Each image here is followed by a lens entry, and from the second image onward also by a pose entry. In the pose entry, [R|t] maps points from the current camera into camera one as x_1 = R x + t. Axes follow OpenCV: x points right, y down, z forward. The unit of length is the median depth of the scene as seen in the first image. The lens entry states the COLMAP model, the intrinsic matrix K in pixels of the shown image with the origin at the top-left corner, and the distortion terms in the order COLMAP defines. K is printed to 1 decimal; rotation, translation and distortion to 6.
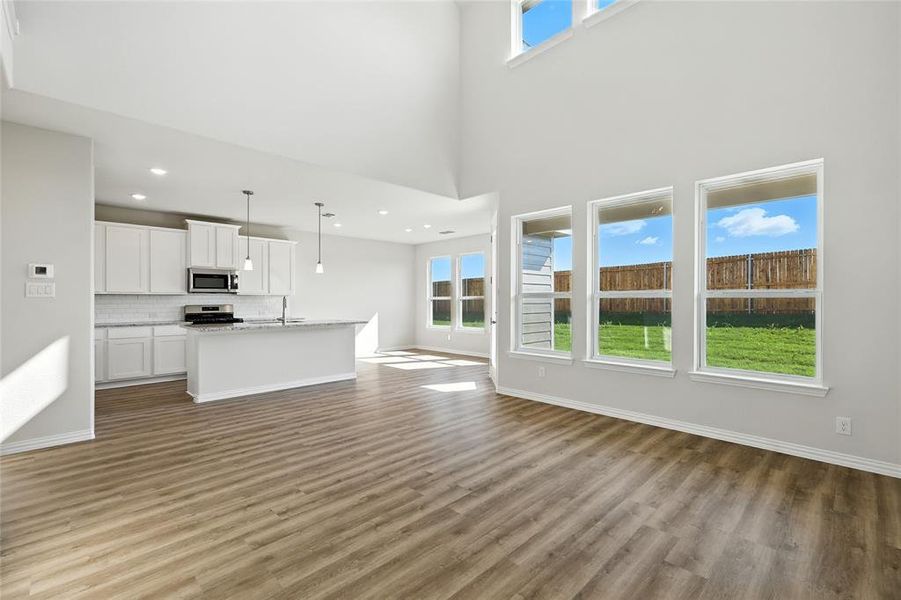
lens RADIAL K [[395.3, 0, 443.9], [0, 395.3, 298.8], [0, 0, 1]] dist [0.009455, -0.000238]
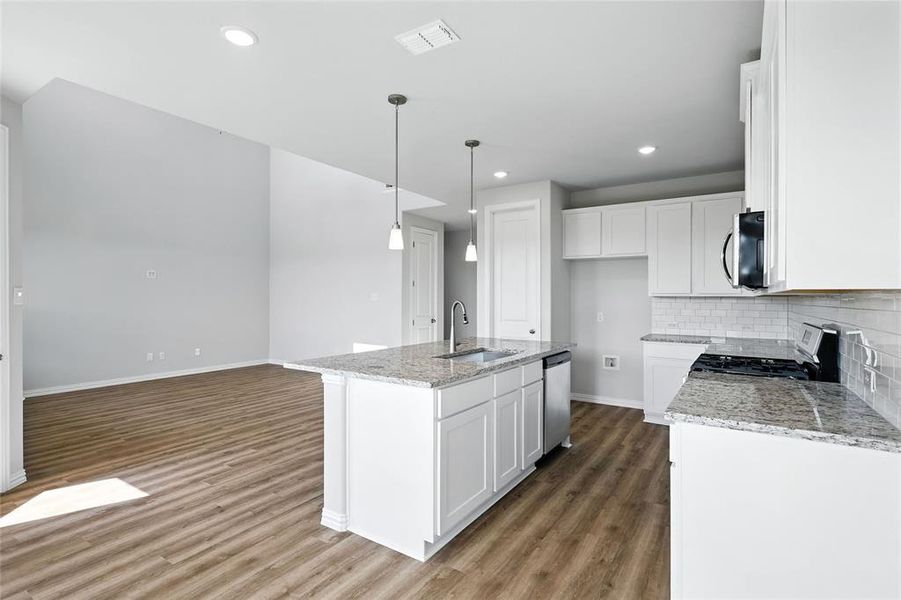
lens RADIAL K [[434.9, 0, 450.4], [0, 434.9, 295.9], [0, 0, 1]] dist [0.007445, -0.000428]
pose [[-0.975425, -0.000940, -0.220331, -0.231282], [0.001565, 0.999936, -0.011198, -0.004897], [0.220328, -0.011268, -0.975361, 1.304905]]
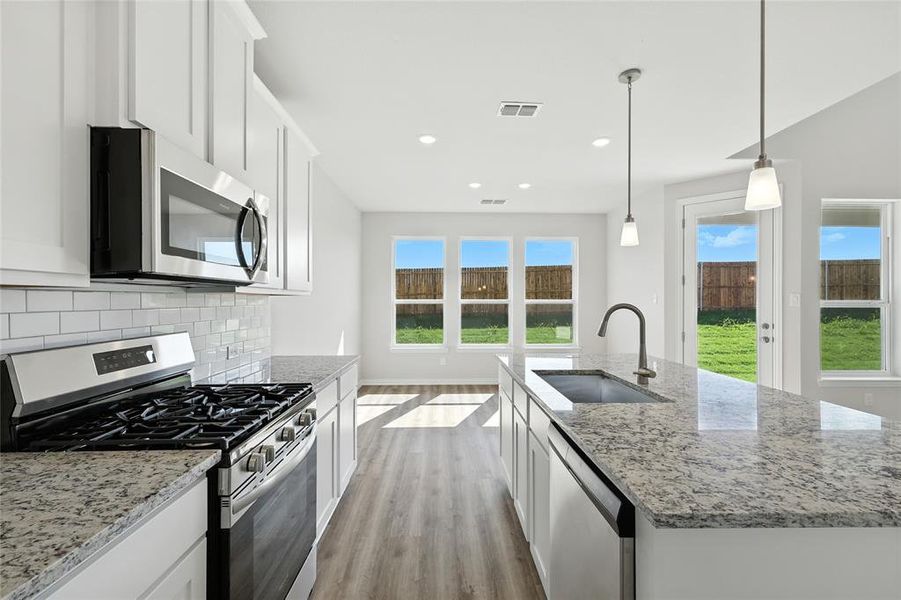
lens RADIAL K [[395.3, 0, 452.6], [0, 395.3, 295.0], [0, 0, 1]] dist [0.009455, -0.000238]
pose [[0.672682, 0.012361, 0.739828, -0.638391], [-0.007680, 0.999923, -0.009724, -0.007356], [-0.739891, 0.000859, 0.672726, 0.750088]]
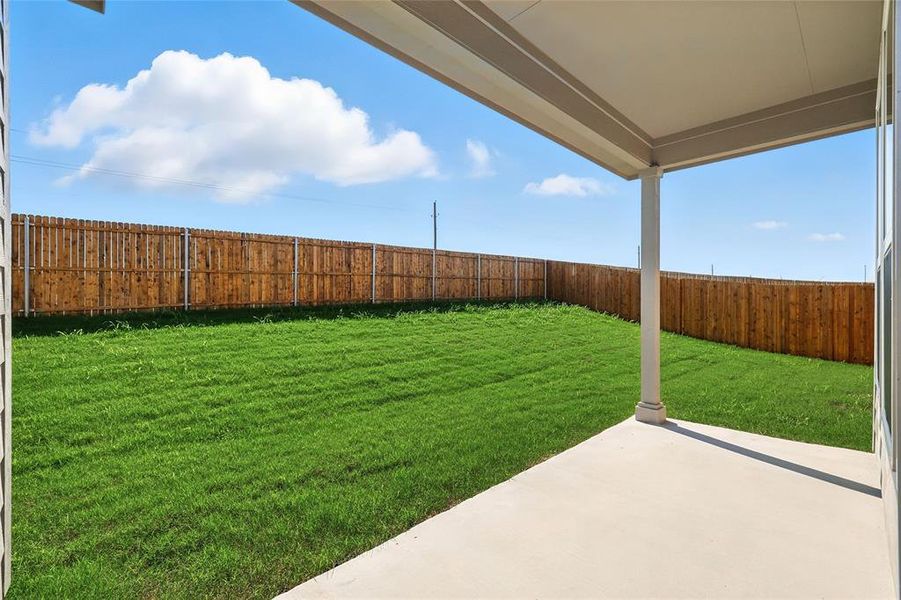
lens RADIAL K [[395.3, 0, 449.7], [0, 395.3, 300.5], [0, 0, 1]] dist [0.009455, -0.000238]
pose [[0.004306, 0.000965, 0.999990, 0.076464], [-0.005171, 0.999986, -0.000943, 0.030564], [-0.999977, -0.005166, 0.004311, 0.850151]]
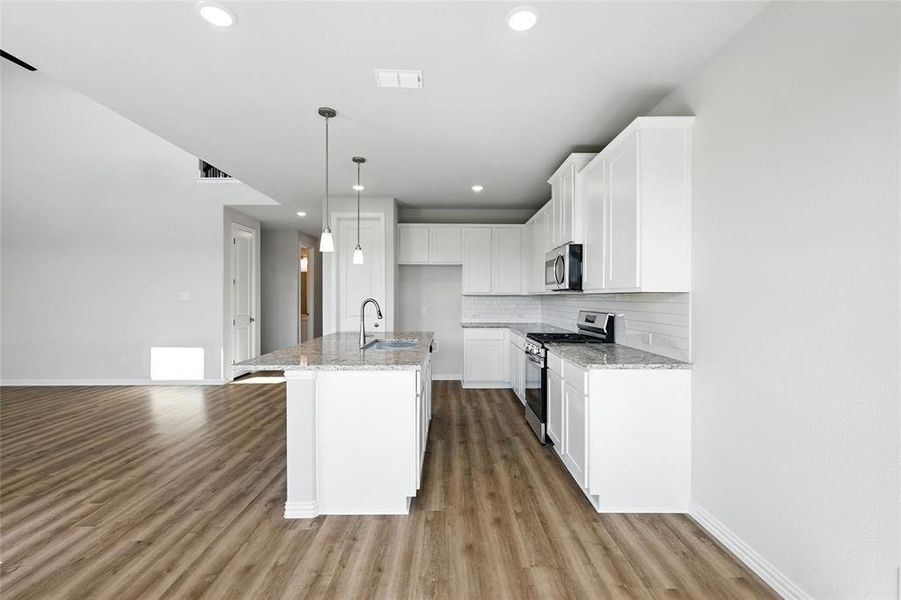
lens RADIAL K [[395.3, 0, 450.1], [0, 395.3, 296.0], [0, 0, 1]] dist [0.009455, -0.000238]
pose [[-0.690351, 0.001841, -0.723473, -0.057547], [0.006546, 0.999972, -0.003701, -0.006076], [0.723445, -0.007290, -0.690343, 1.259654]]
